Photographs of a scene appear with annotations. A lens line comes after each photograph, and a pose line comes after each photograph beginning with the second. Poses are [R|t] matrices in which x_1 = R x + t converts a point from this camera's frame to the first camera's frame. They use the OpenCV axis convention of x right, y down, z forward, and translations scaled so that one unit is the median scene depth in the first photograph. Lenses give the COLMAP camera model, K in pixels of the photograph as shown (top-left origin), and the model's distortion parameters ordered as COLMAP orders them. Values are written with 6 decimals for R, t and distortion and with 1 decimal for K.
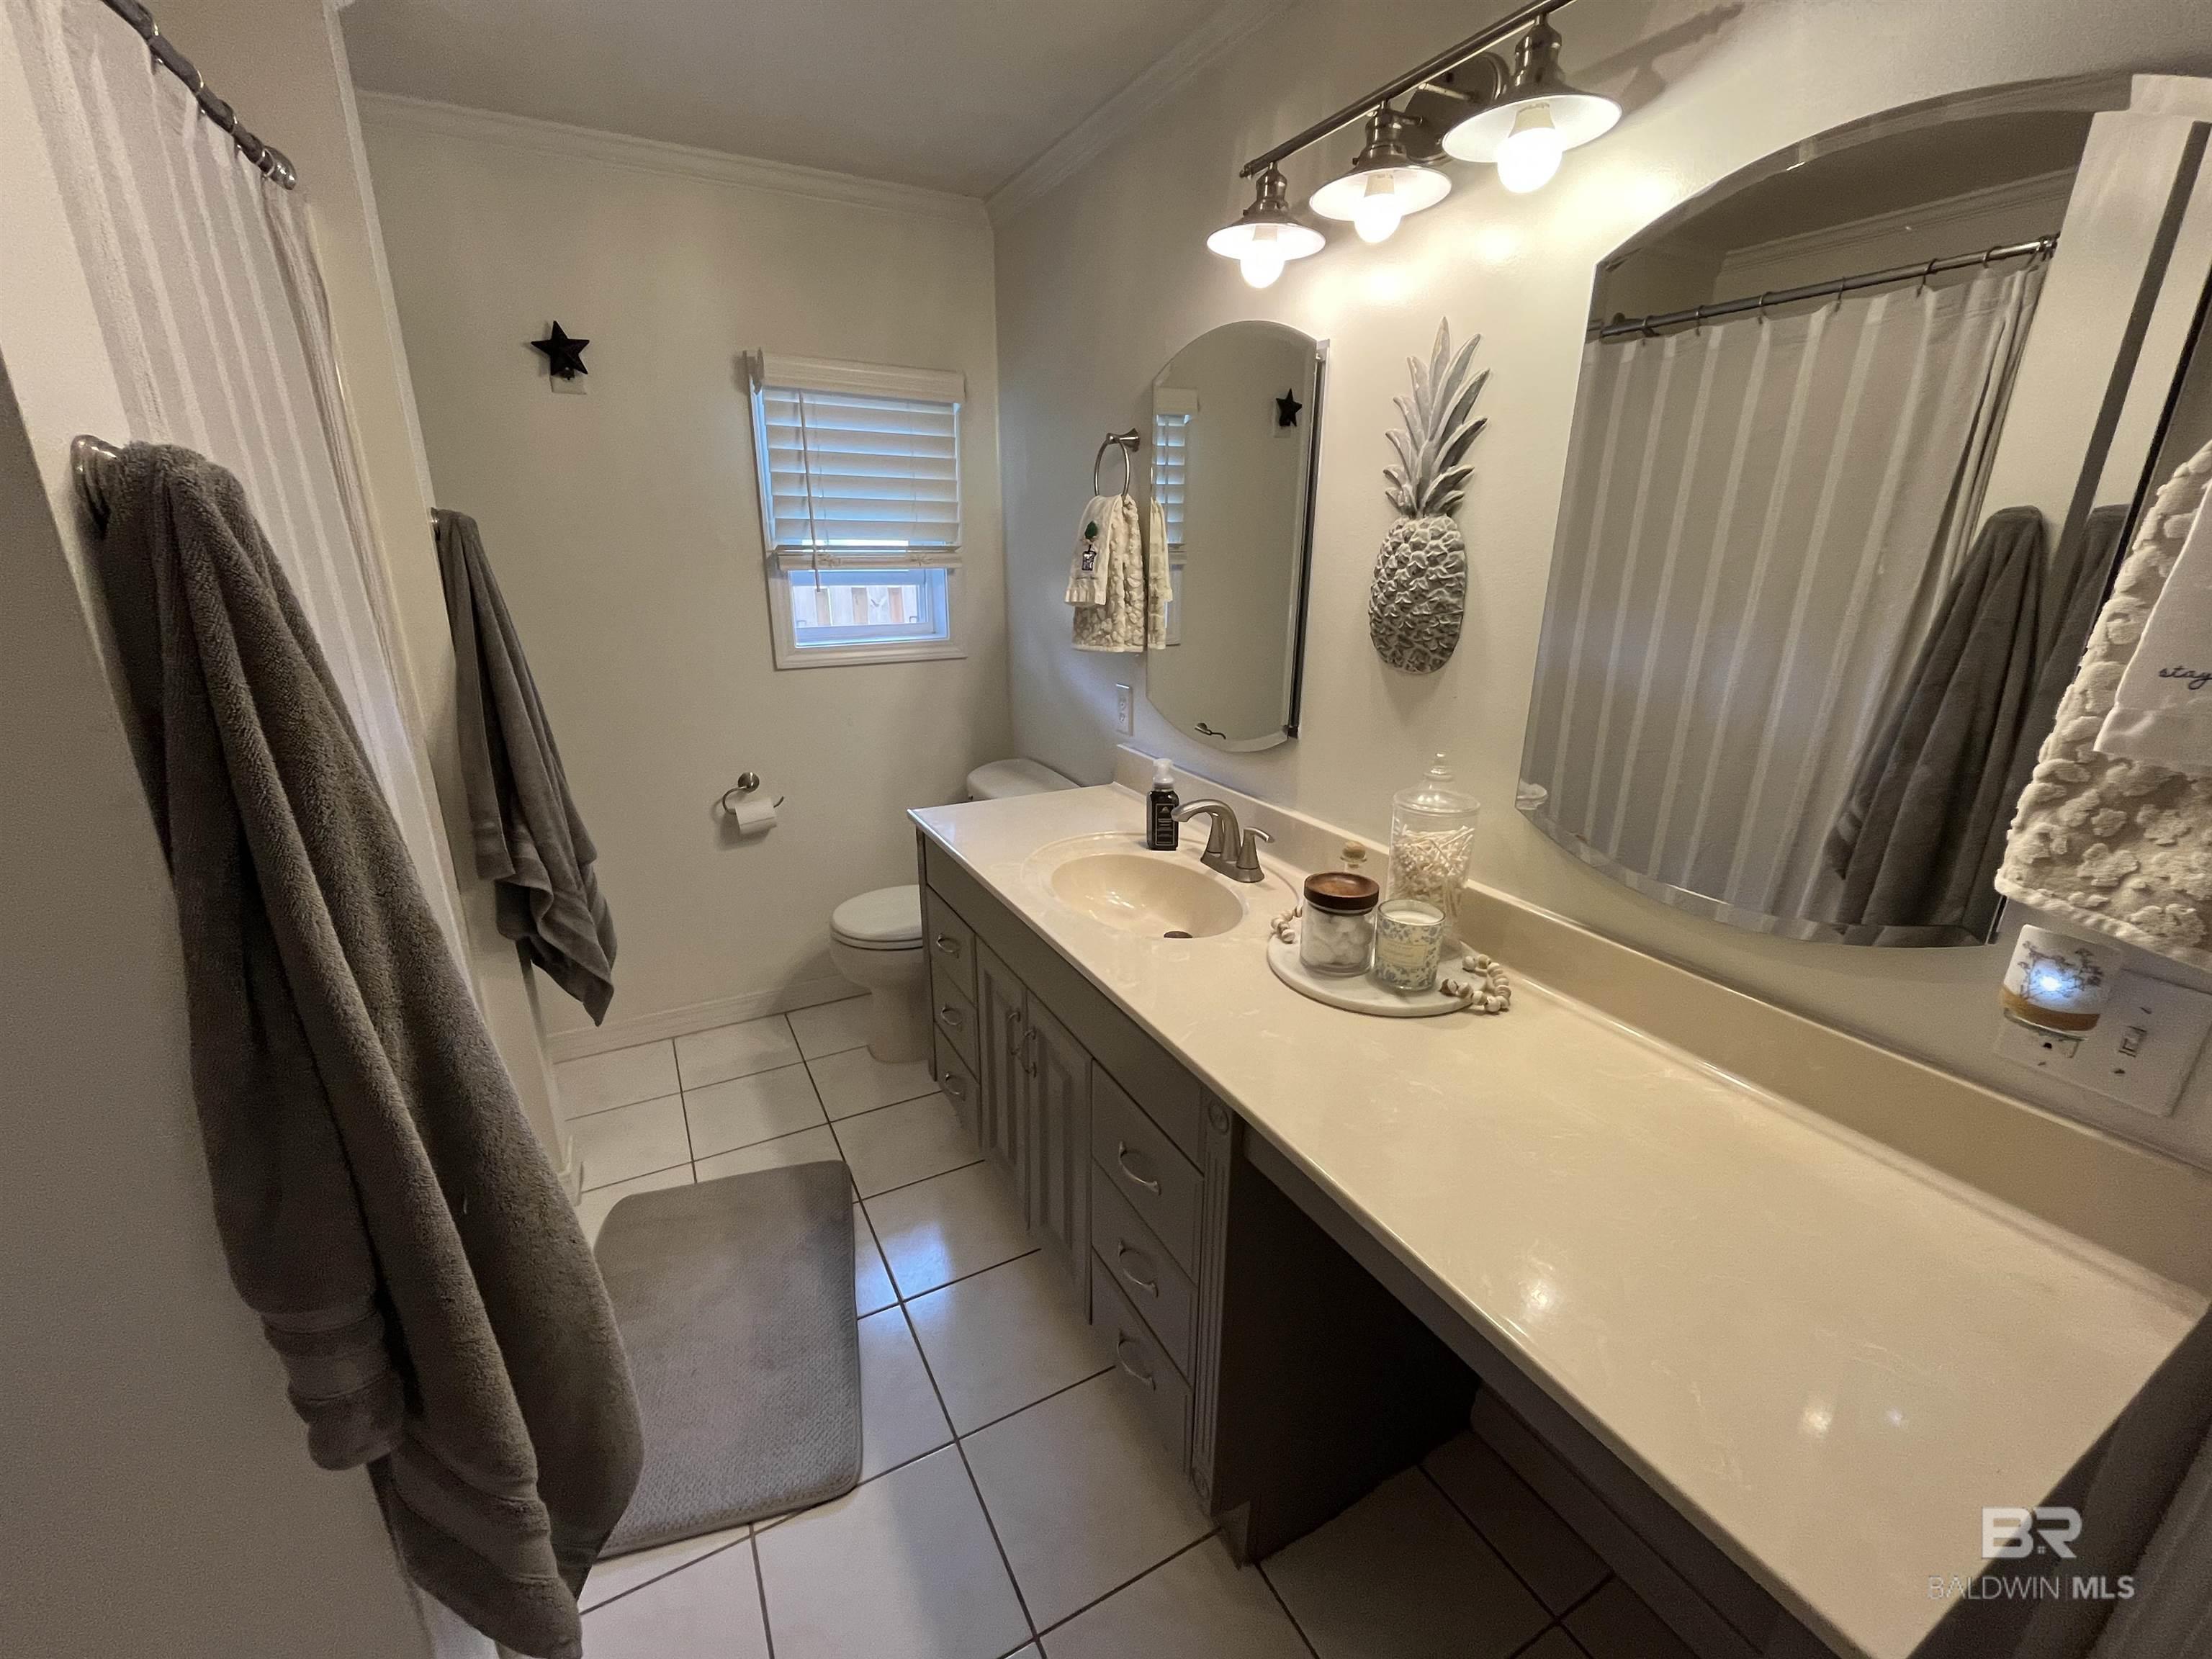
lens RADIAL K [[908.5, 0, 1097.6], [0, 908.5, 829.8], [0, 0, 1]] dist [-0.001070, 0.001337]
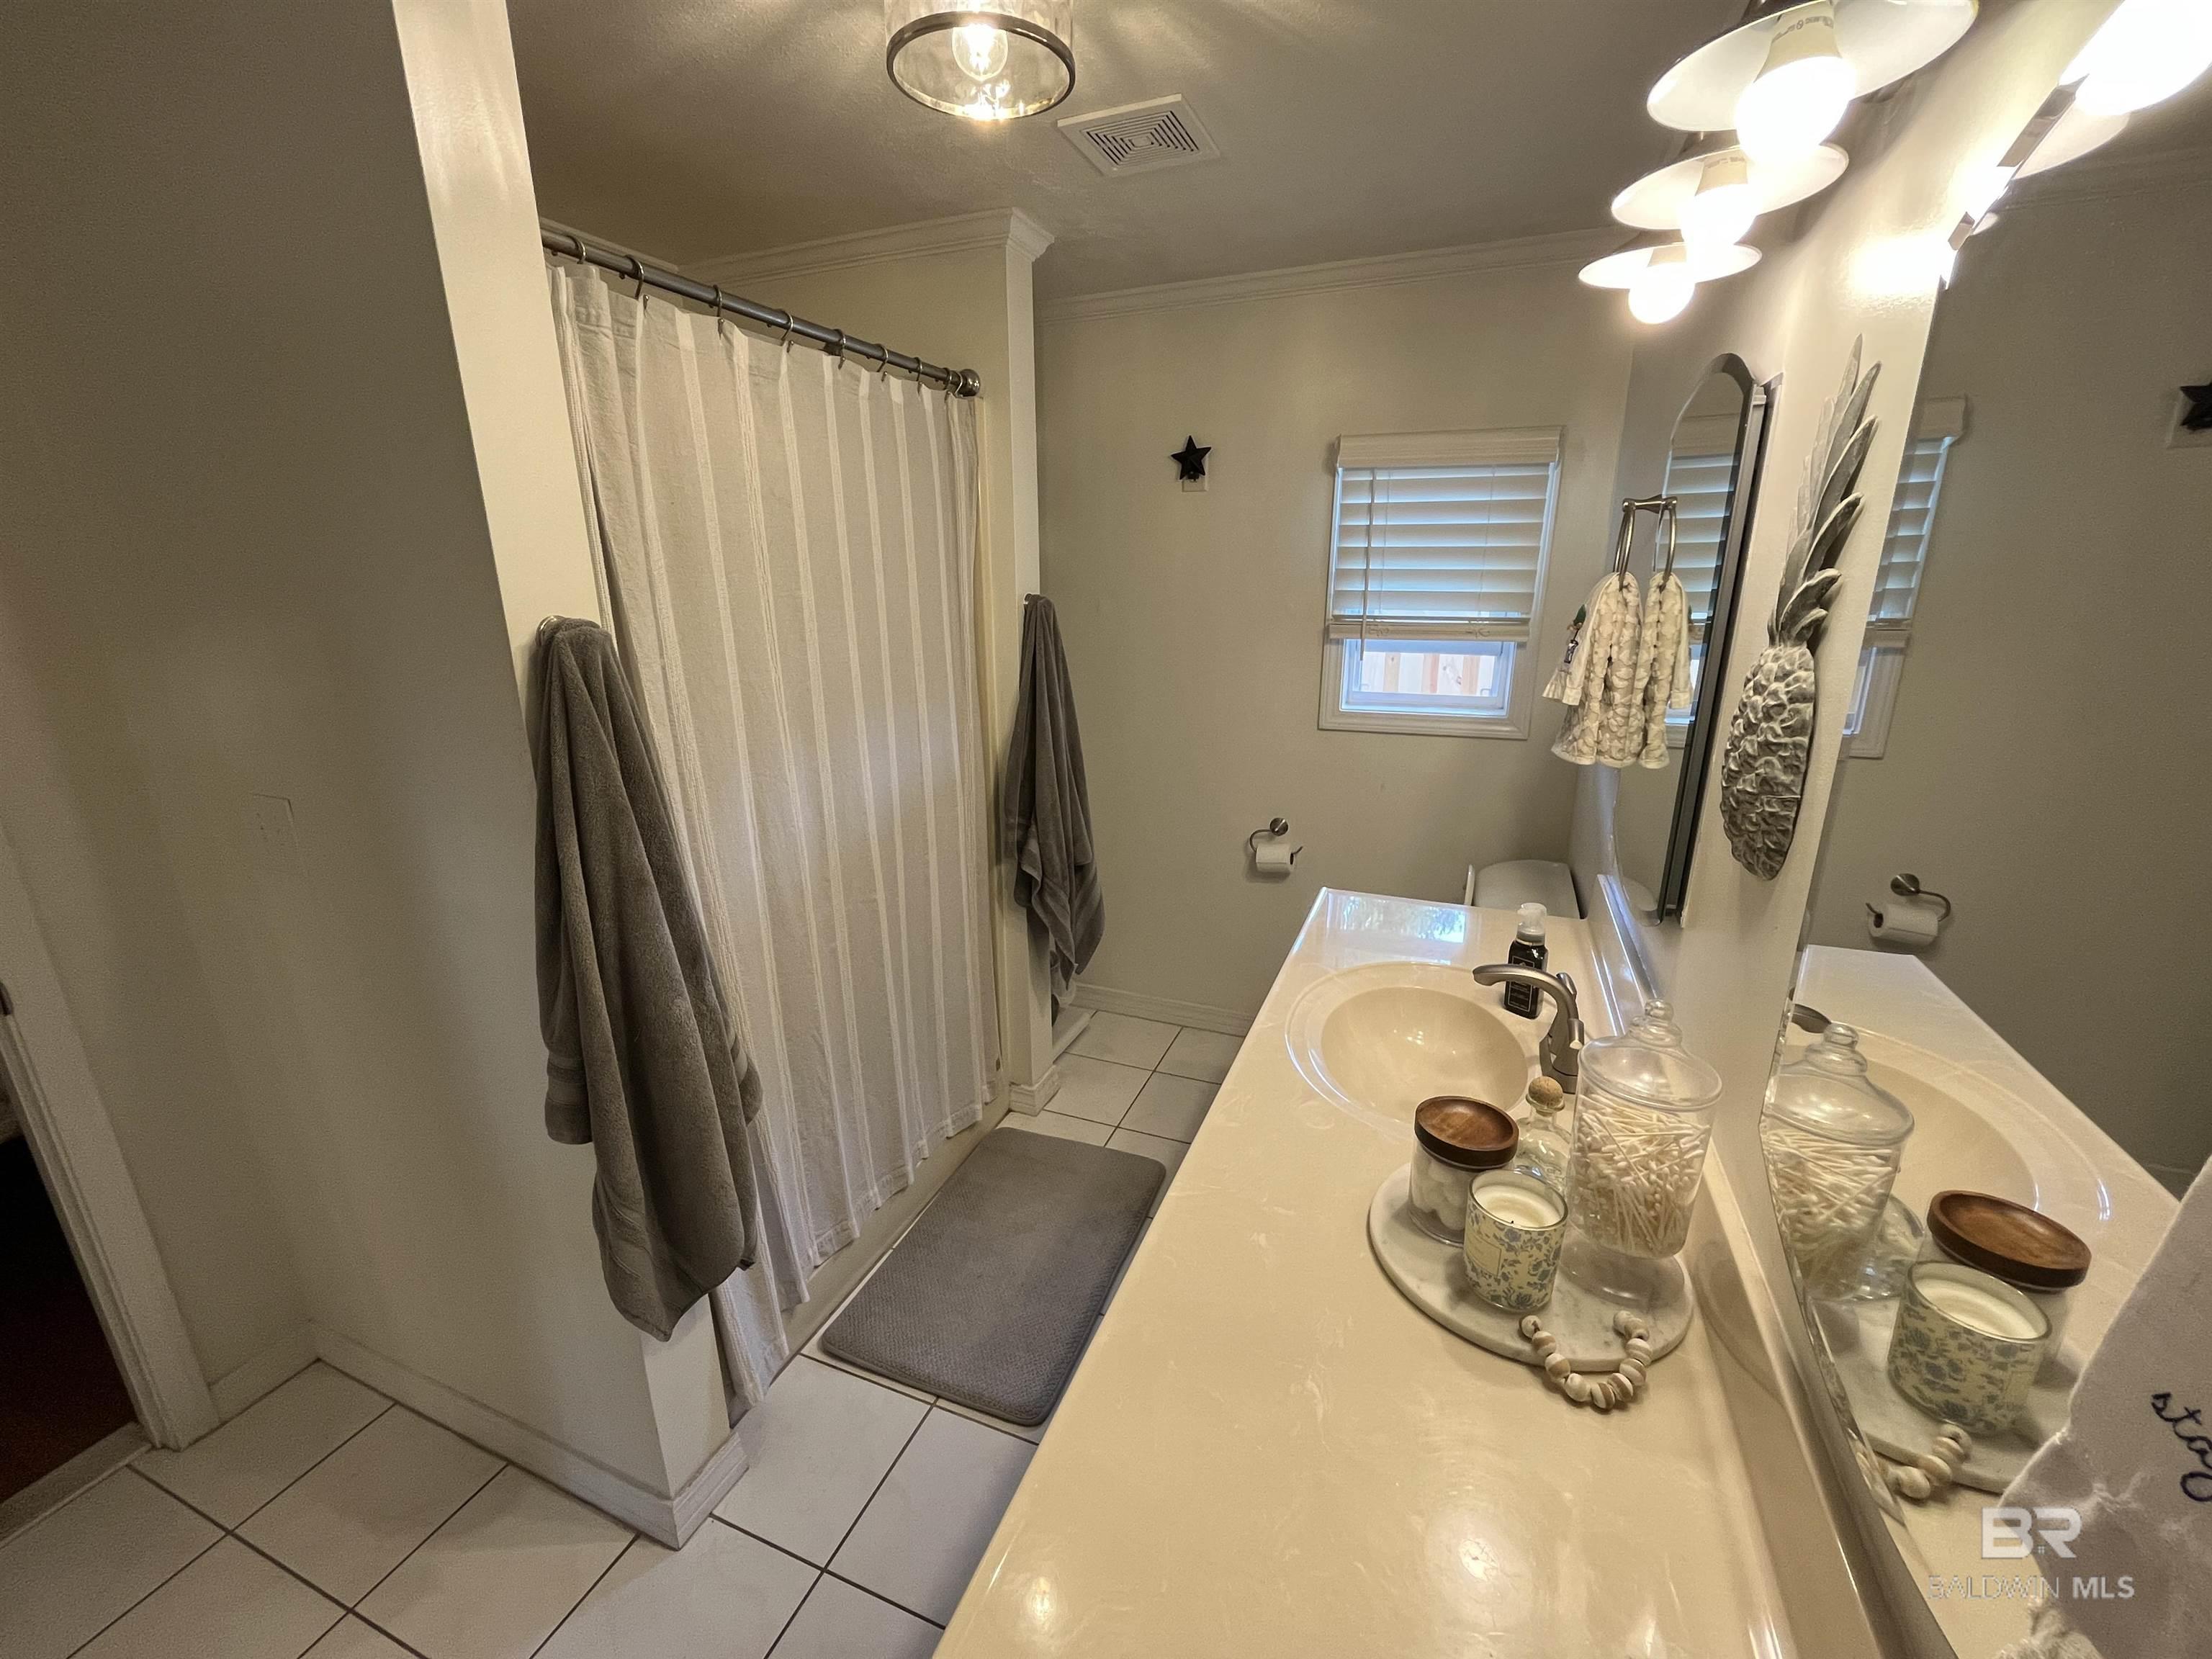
lens RADIAL K [[908.5, 0, 1098.2], [0, 908.5, 830.9], [0, 0, 1]] dist [-0.001070, 0.001337]
pose [[0.636613, 0.204932, -0.743456, 0.368608], [-0.226706, 0.971180, 0.073579, -0.101451], [0.737108, 0.121705, 0.664725, 0.152009]]
